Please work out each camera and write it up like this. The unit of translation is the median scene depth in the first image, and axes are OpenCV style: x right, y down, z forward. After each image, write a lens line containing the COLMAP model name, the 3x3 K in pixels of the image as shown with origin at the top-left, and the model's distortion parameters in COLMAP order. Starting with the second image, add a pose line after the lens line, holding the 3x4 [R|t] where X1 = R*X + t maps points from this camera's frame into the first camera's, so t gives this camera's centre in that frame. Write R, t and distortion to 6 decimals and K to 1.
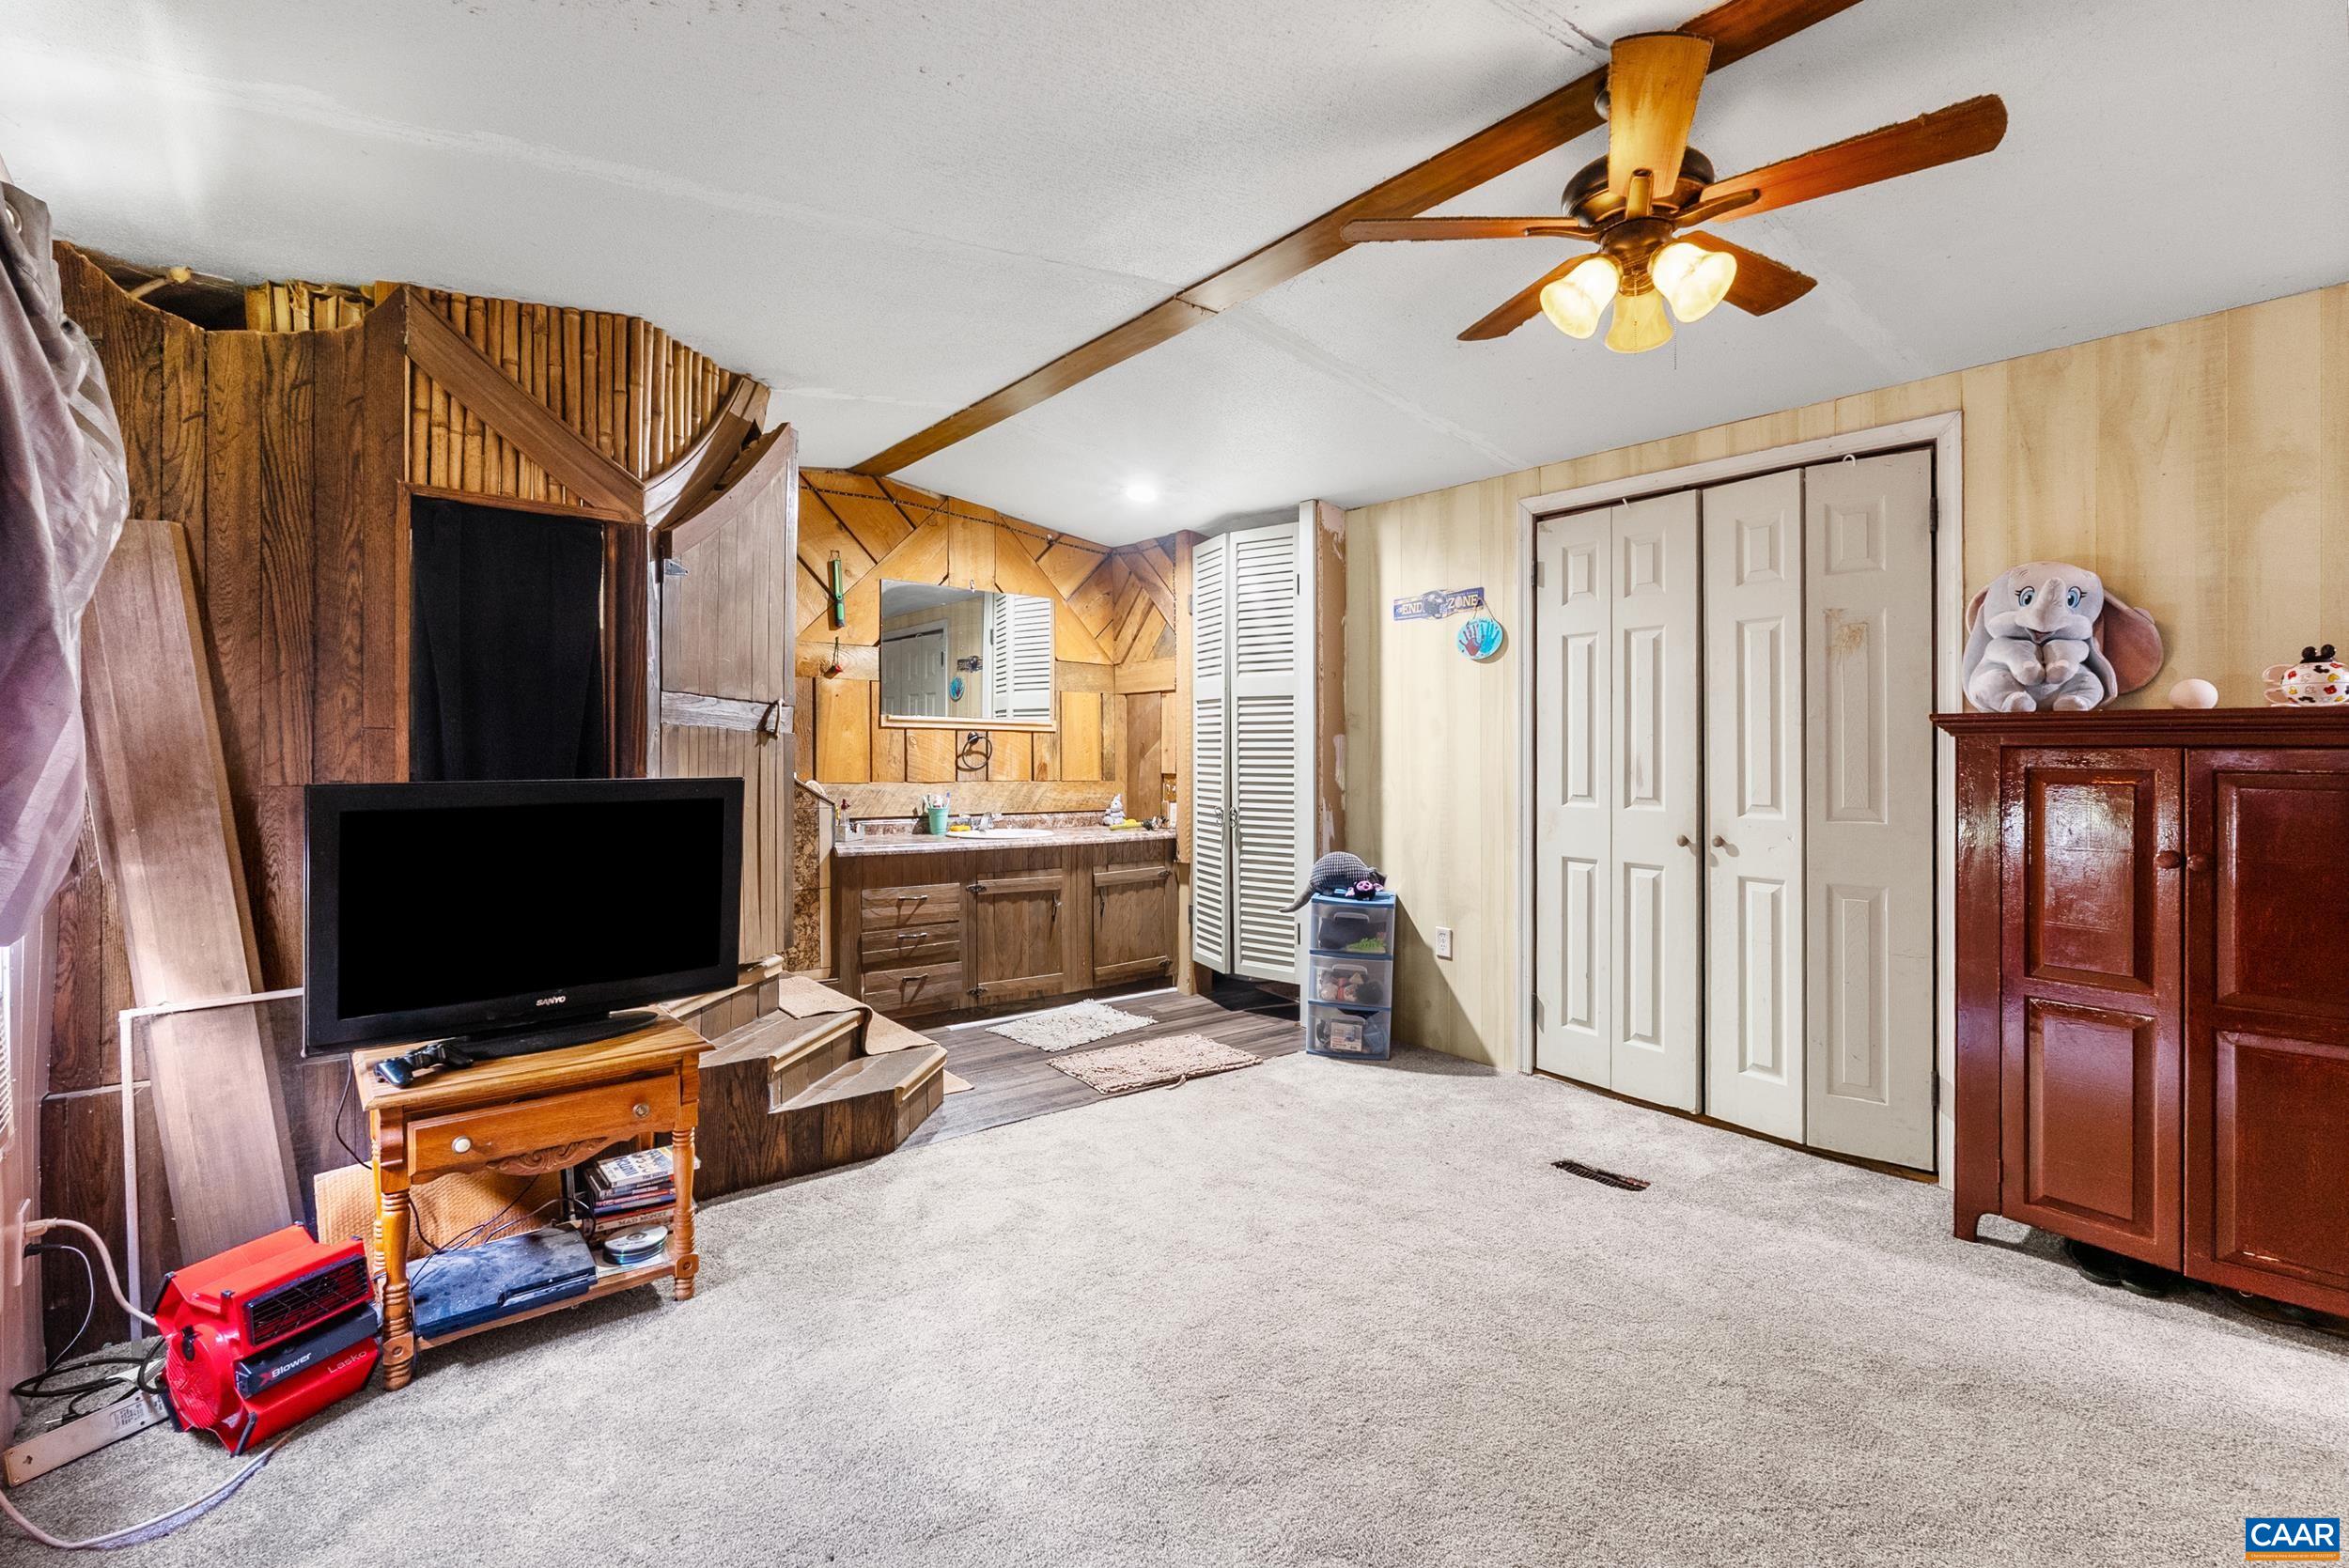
lens RADIAL K [[1043.7, 0, 1206.8], [0, 1043.7, 742.8], [0, 0, 1]] dist [0.000019, -0.000066]
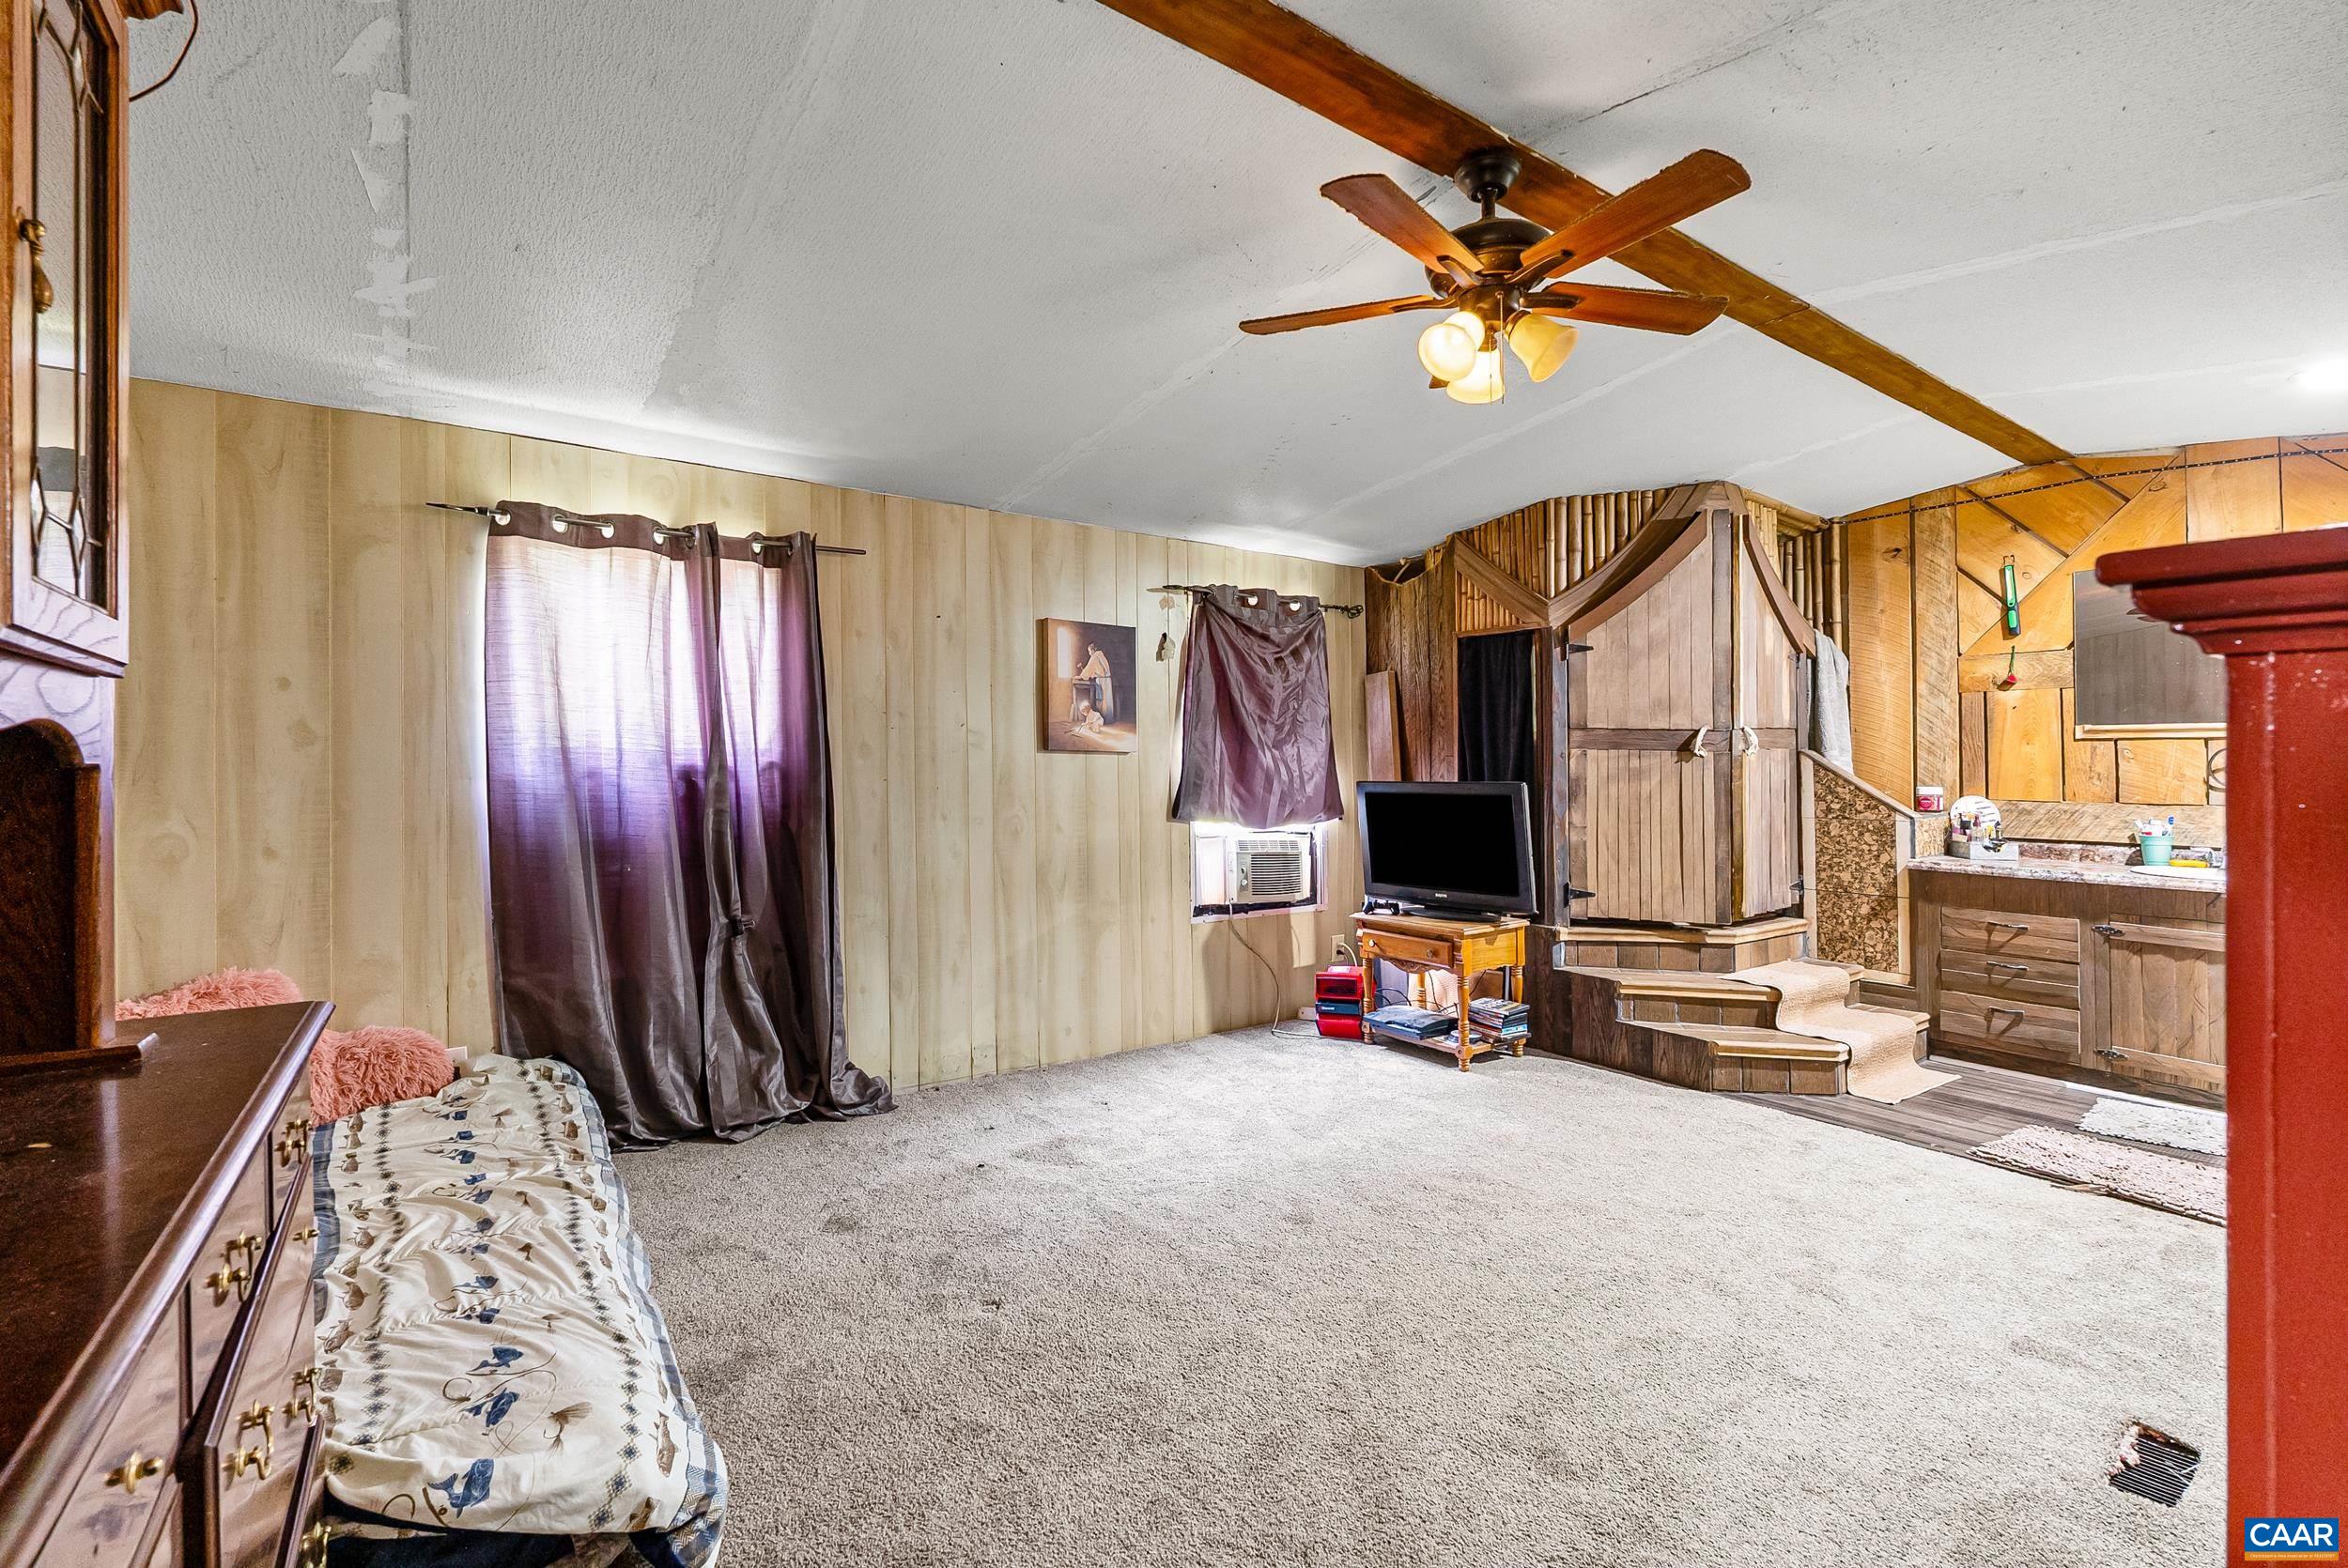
lens RADIAL K [[1043.2, 0, 1178.4], [0, 1043.2, 775.1], [0, 0, 1]] dist [0.000019, -0.000066]
pose [[-0.057787, 0.004489, -0.998319, 0.720824], [0.008515, 0.999956, 0.004004, 0.005987], [0.998293, -0.008269, -0.057823, 0.338421]]
